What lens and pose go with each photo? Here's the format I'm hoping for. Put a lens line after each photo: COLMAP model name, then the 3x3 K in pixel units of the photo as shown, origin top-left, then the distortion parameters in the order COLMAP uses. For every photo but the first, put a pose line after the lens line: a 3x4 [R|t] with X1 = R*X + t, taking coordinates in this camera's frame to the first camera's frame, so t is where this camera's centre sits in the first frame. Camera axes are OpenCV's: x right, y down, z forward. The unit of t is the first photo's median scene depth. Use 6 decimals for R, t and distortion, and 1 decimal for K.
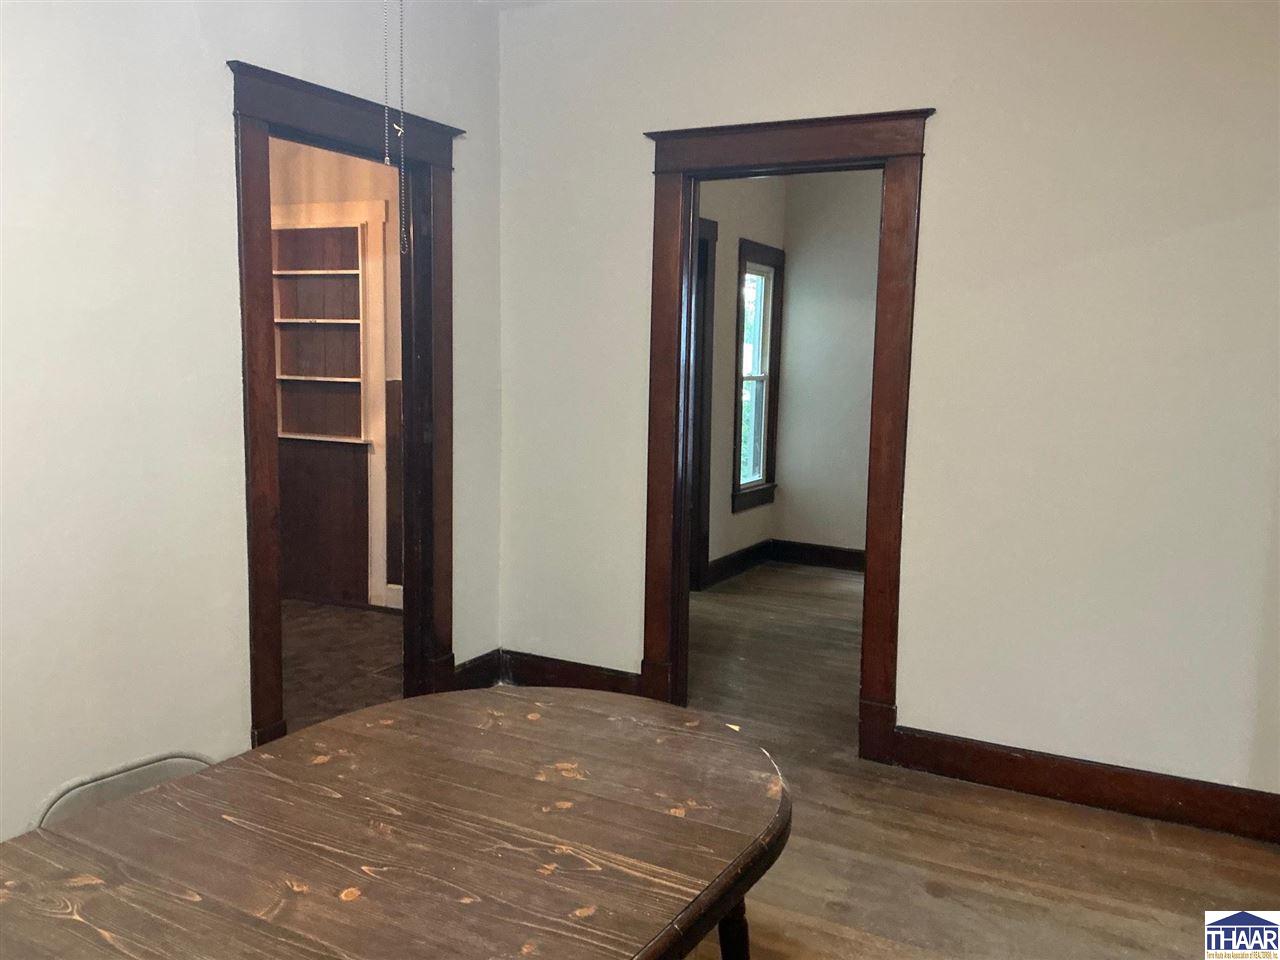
lens RADIAL K [[1080.8, 0, 646.6], [0, 1080.8, 479.7], [0, 0, 1]] dist [0.037486, -0.031056]
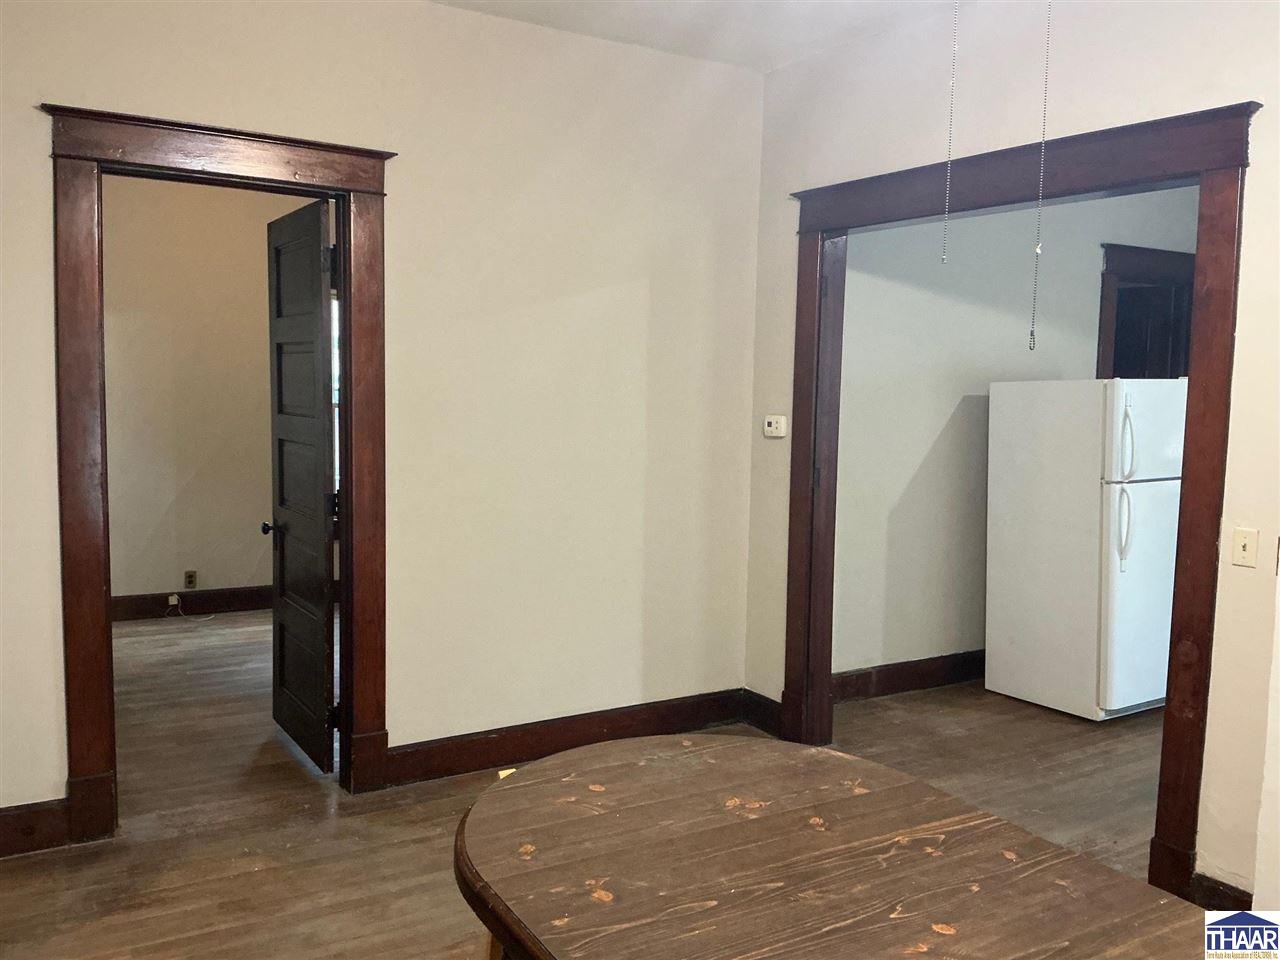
lens RADIAL K [[1080.8, 0, 641.2], [0, 1080.8, 475.8], [0, 0, 1]] dist [0.037486, -0.031056]
pose [[0.502642, -0.092350, 0.859548, -0.505965], [0.093963, 0.994223, 0.051873, -0.059460], [-0.859373, 0.054693, 0.508416, 0.261597]]
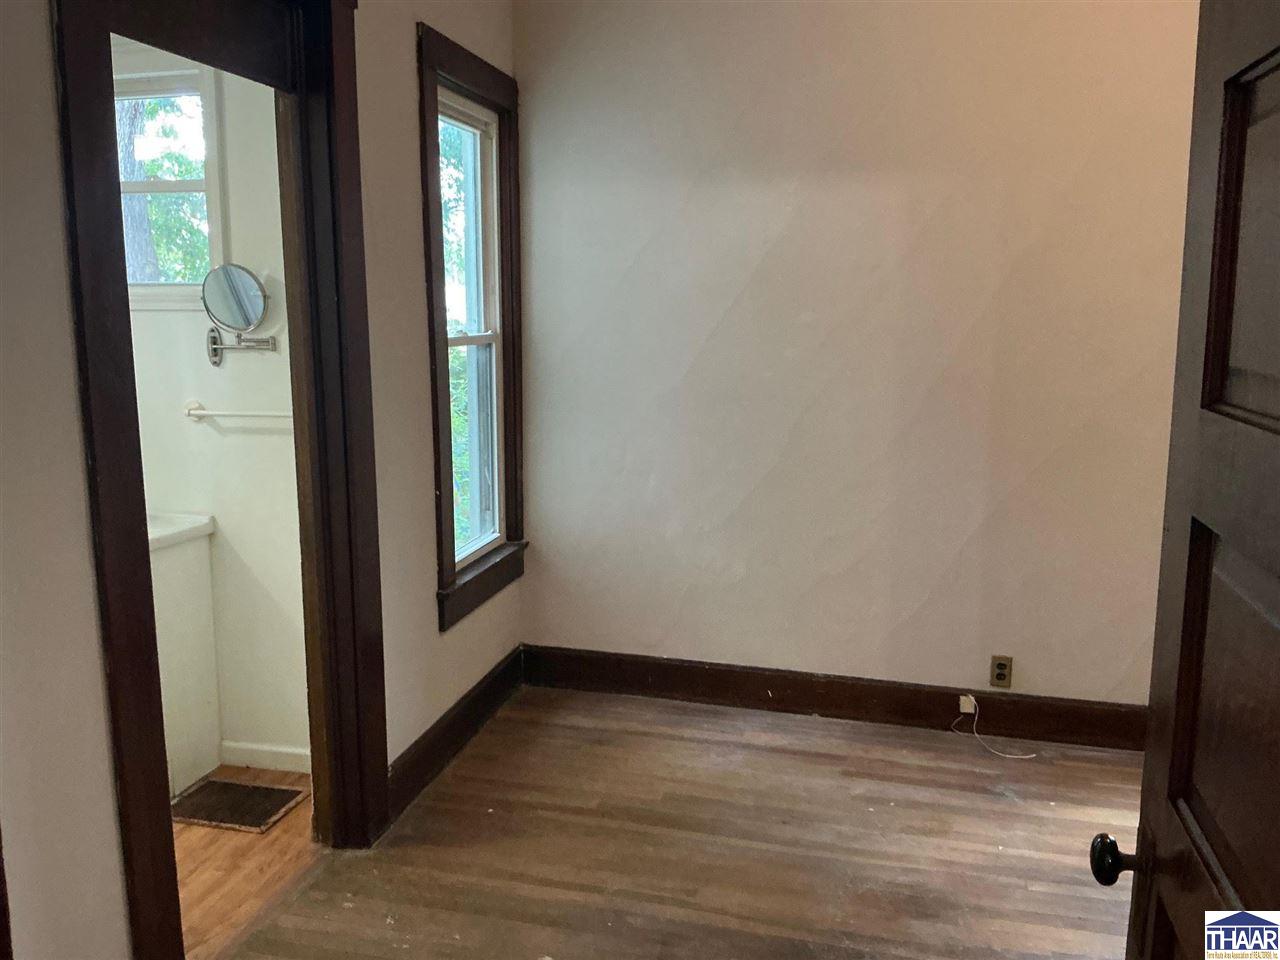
lens RADIAL K [[1080.8, 0, 634.0], [0, 1080.8, 478.1], [0, 0, 1]] dist [0.037486, -0.031056]
pose [[0.971706, -0.063424, 0.227519, 0.105480], [0.049863, 0.996647, 0.064868, -0.113163], [-0.230871, -0.051688, 0.971611, 0.953451]]
